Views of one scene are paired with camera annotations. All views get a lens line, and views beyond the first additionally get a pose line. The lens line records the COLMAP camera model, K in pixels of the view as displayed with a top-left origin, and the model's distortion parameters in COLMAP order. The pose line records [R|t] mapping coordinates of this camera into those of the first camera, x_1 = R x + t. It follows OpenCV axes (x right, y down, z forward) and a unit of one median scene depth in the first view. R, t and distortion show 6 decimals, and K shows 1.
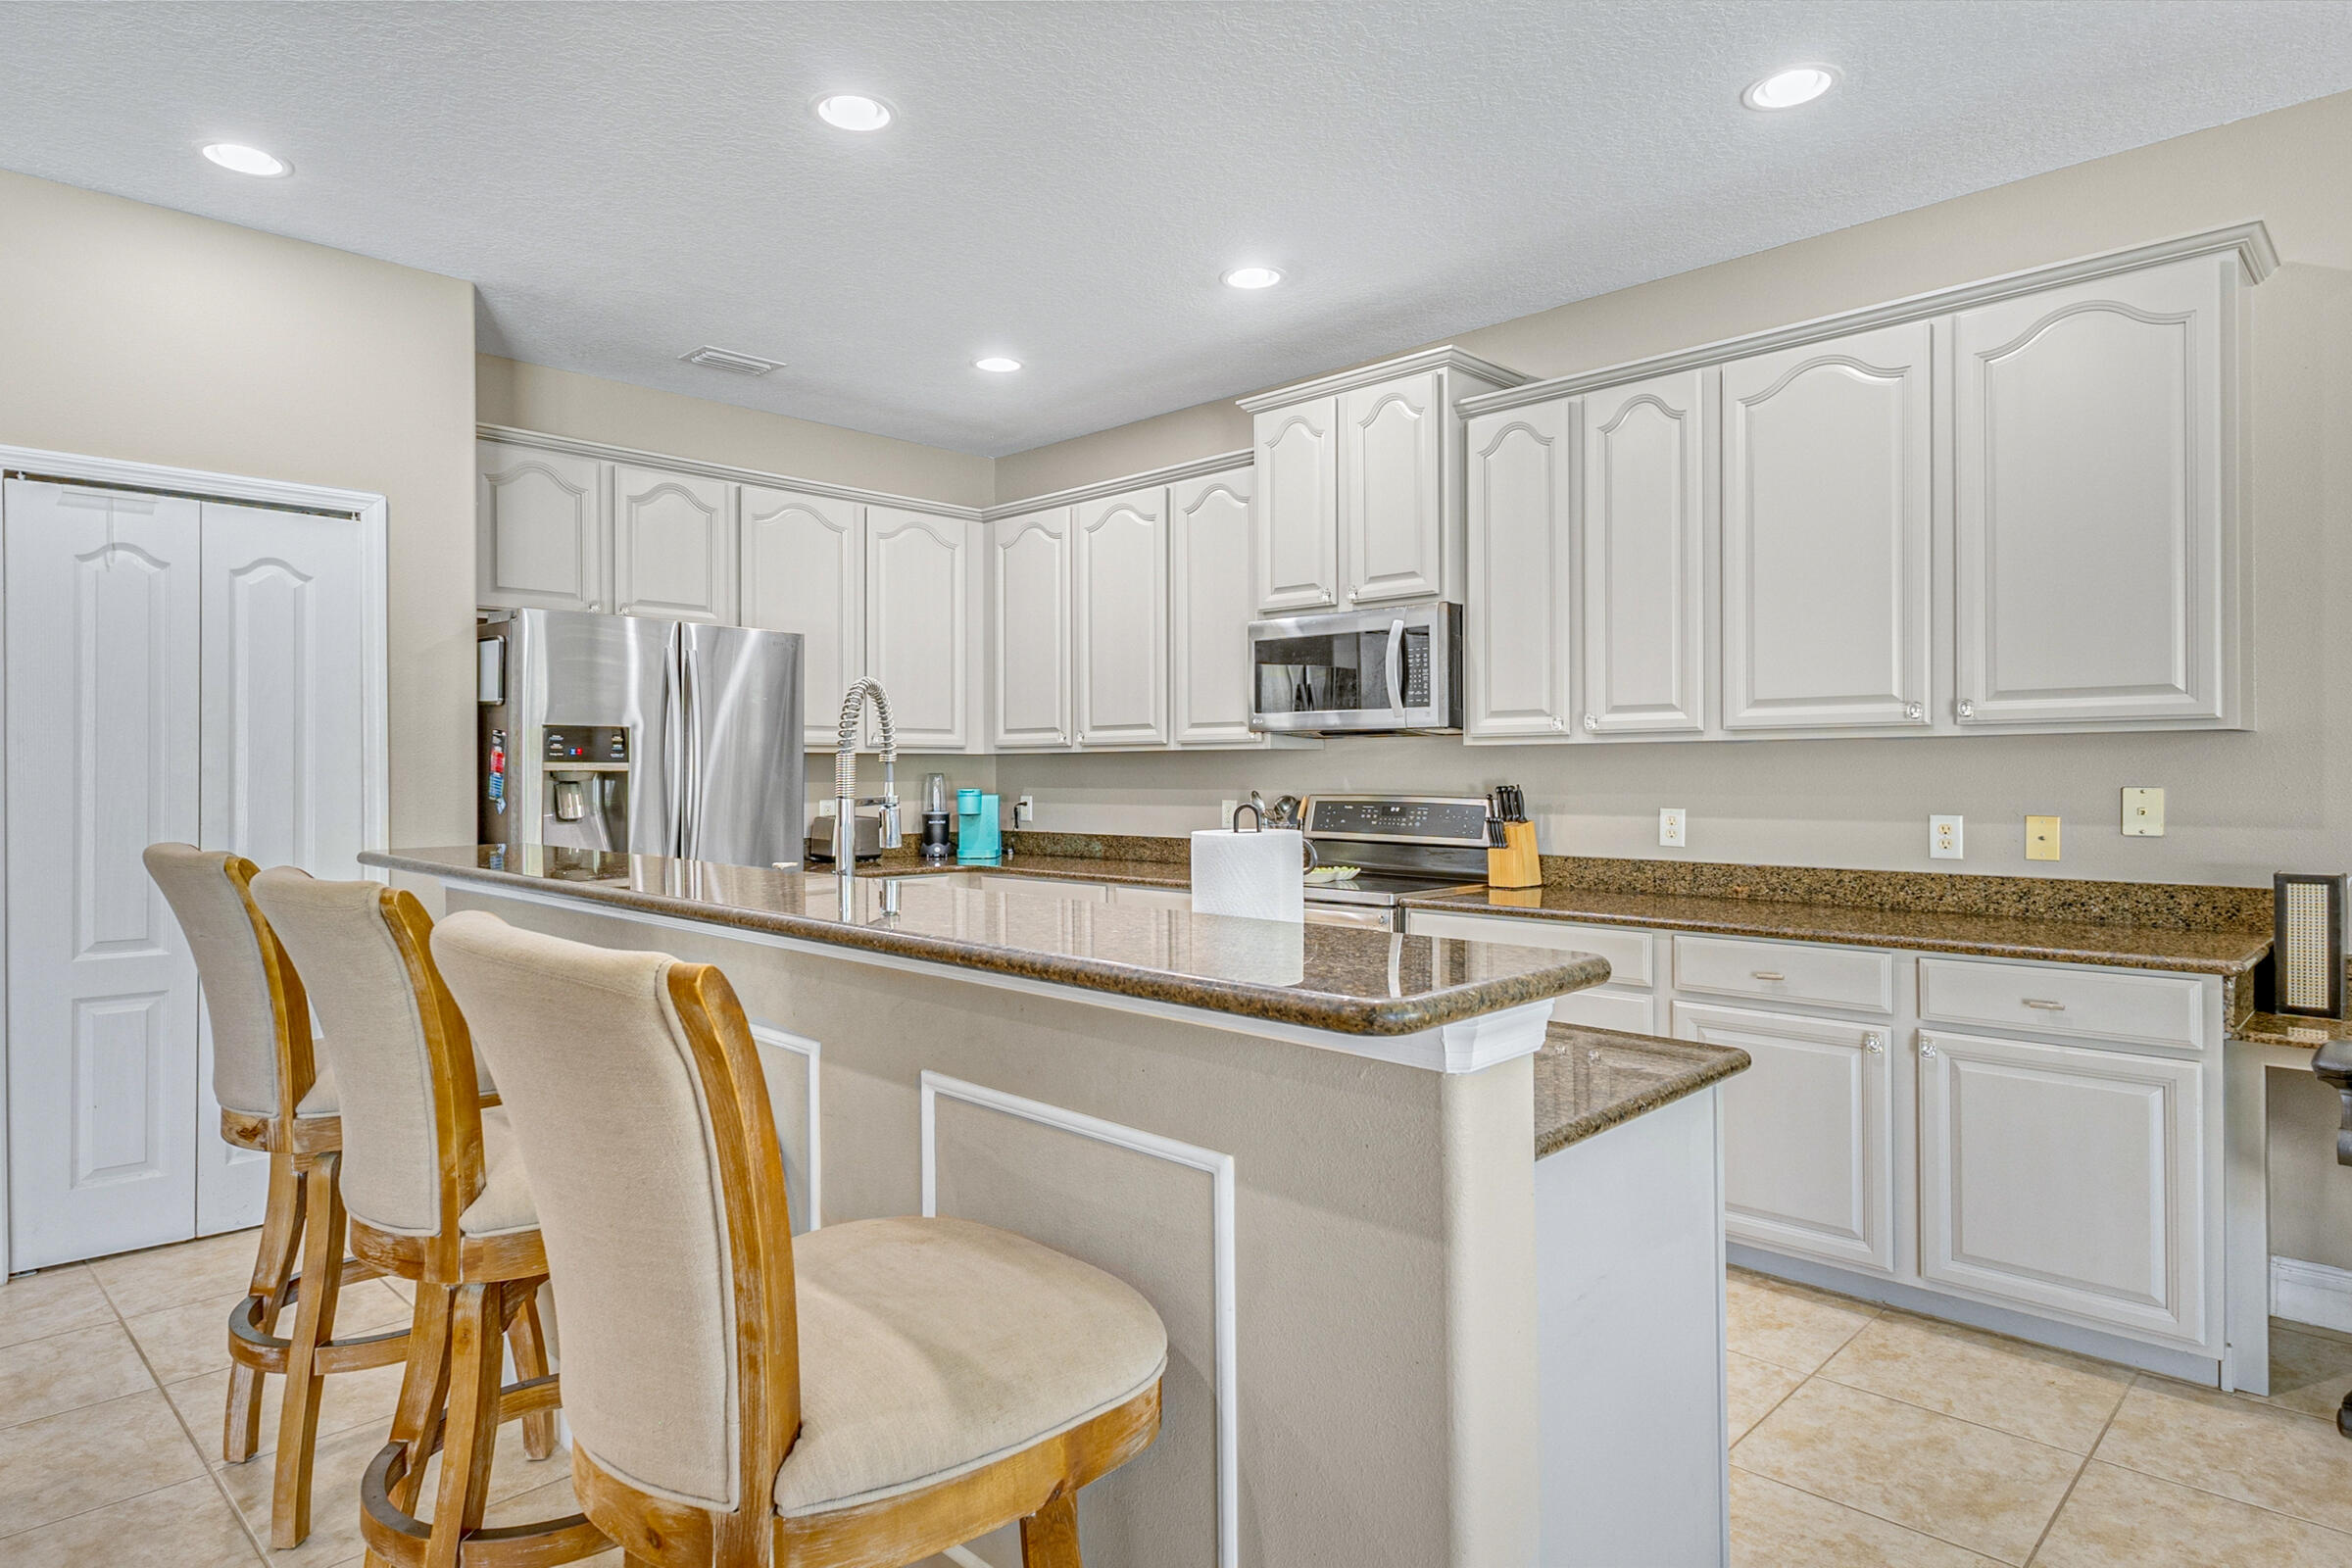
lens RADIAL K [[1255.7, 0, 1182.4], [0, 1255.7, 768.6], [0, 0, 1]] dist [0.012877, 0.000379]
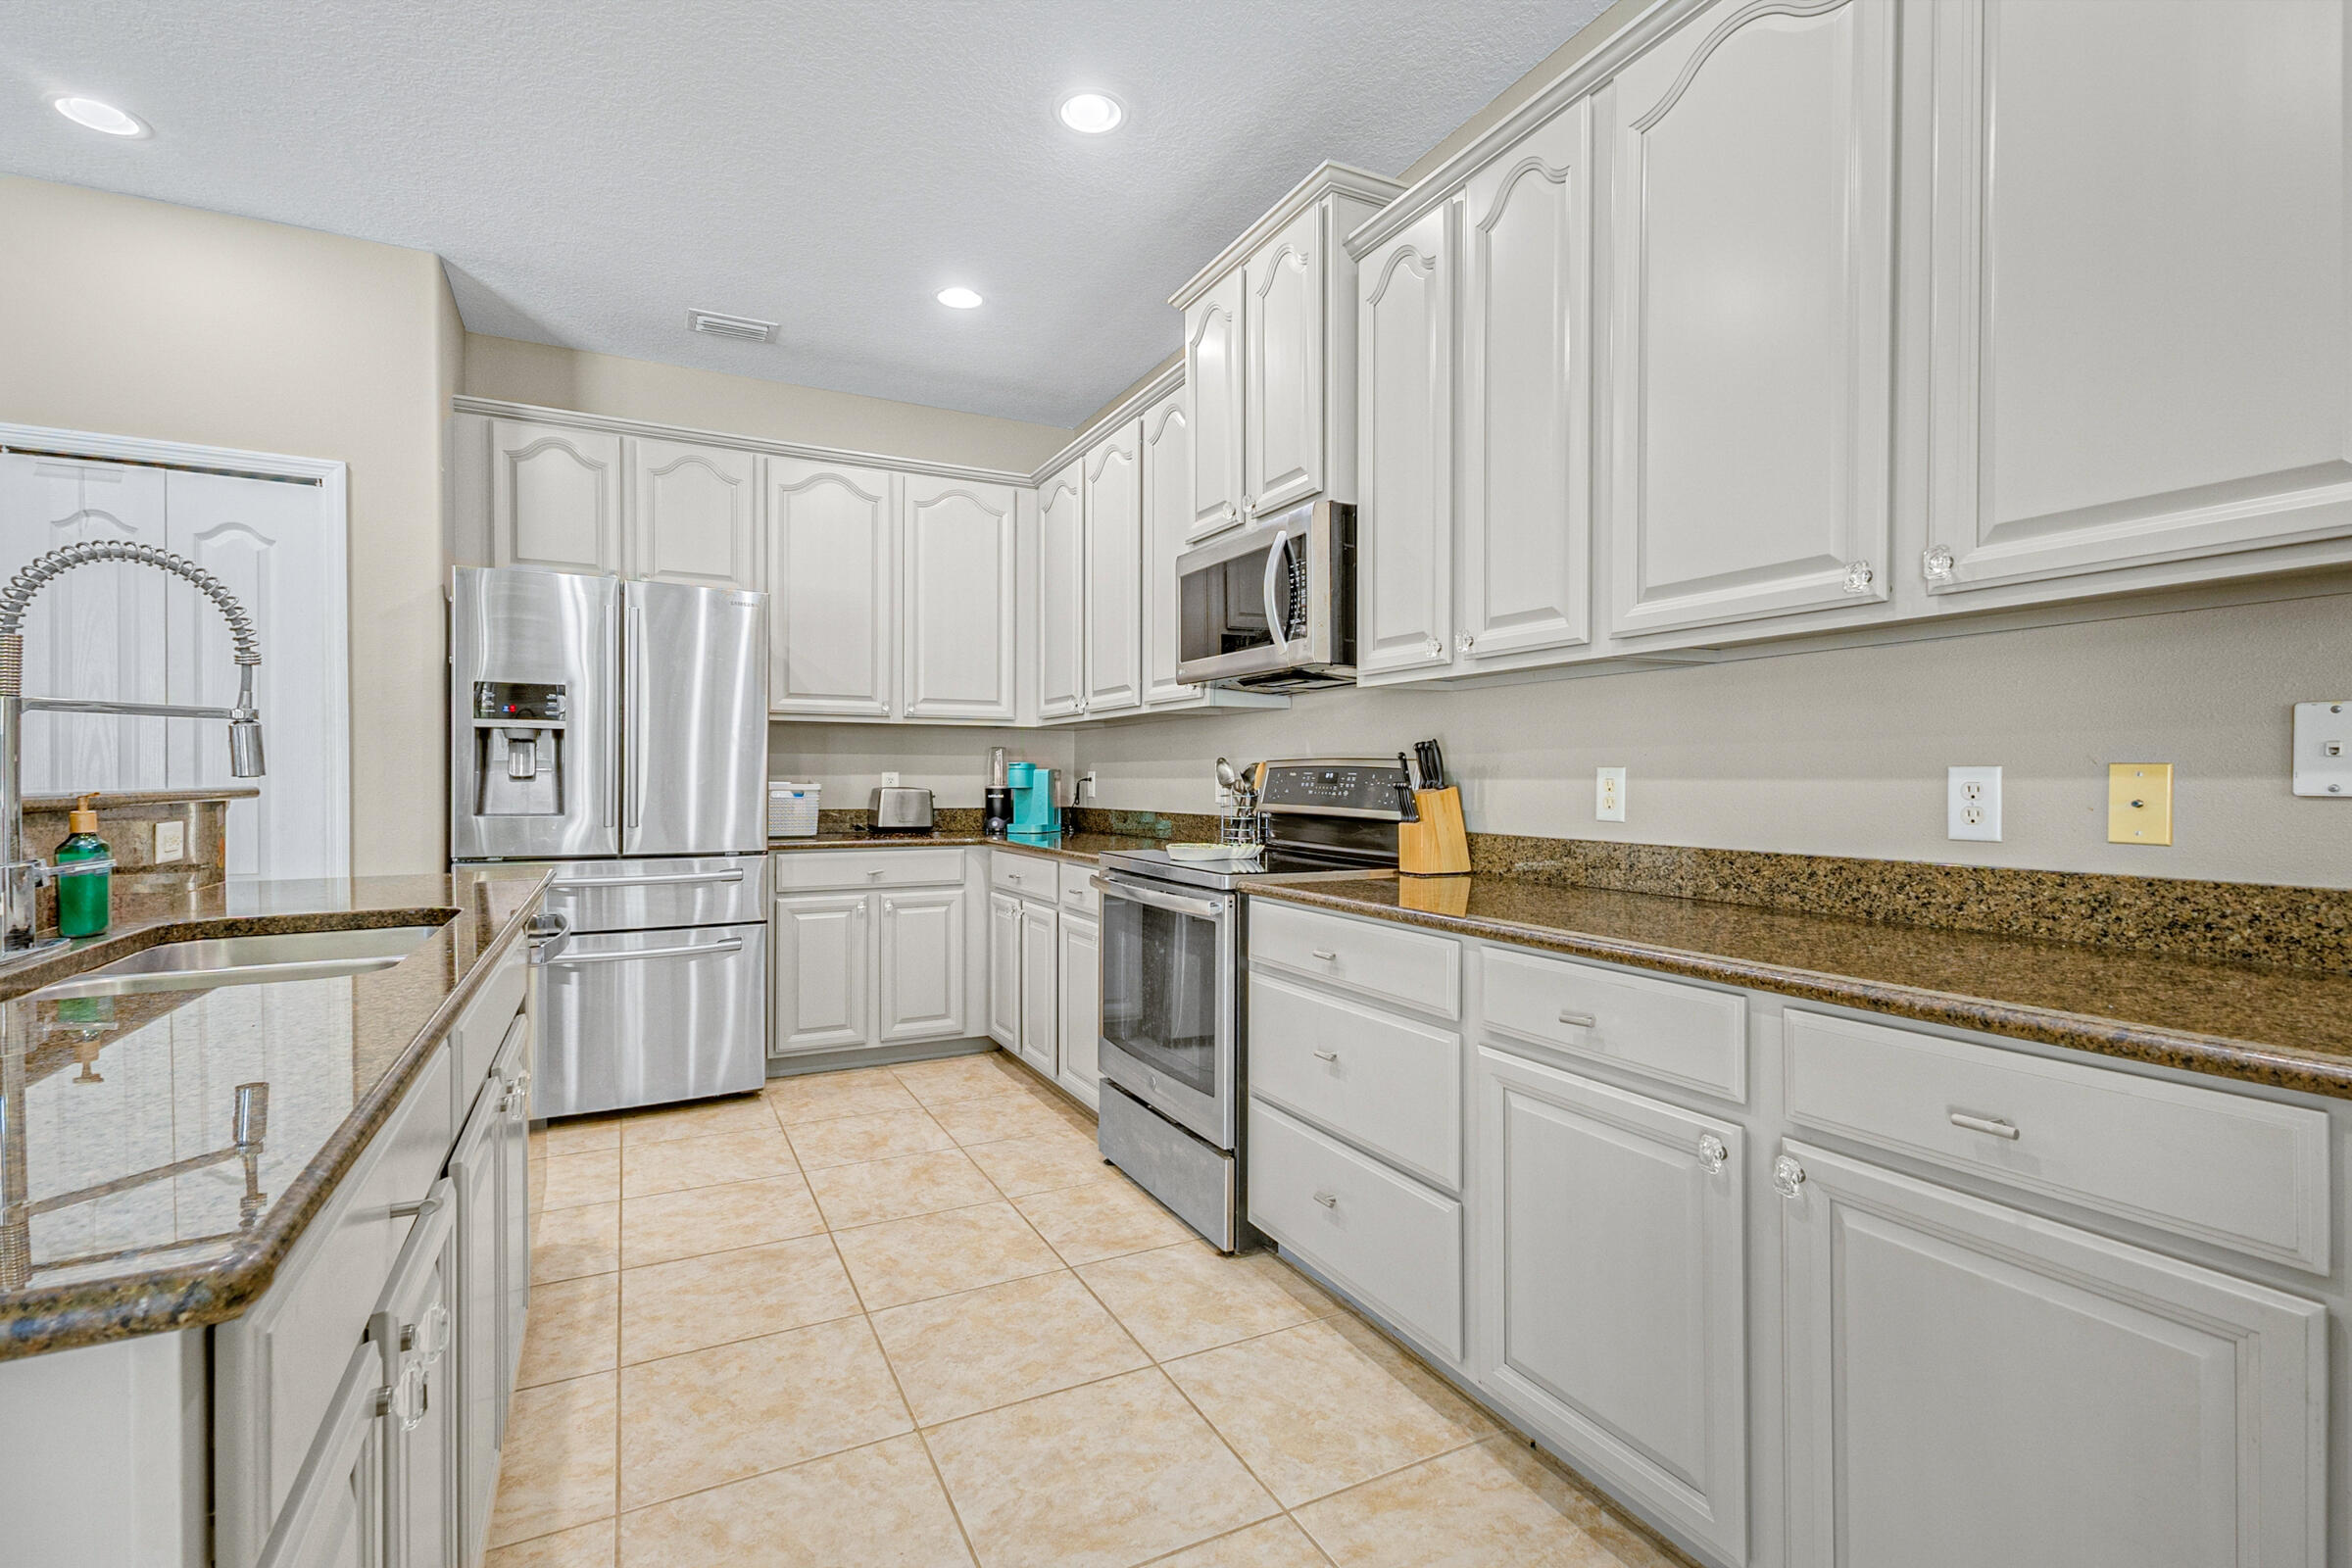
lens RADIAL K [[1072.4, 0, 1287.1], [0, 1072.4, 779.3], [0, 0, 1]] dist [0.018426, -0.000001]
pose [[0.960795, 0.008779, -0.277120, 0.364784], [-0.008873, 0.999960, 0.000914, 0.037656], [0.277117, 0.001581, 0.960835, 0.353143]]
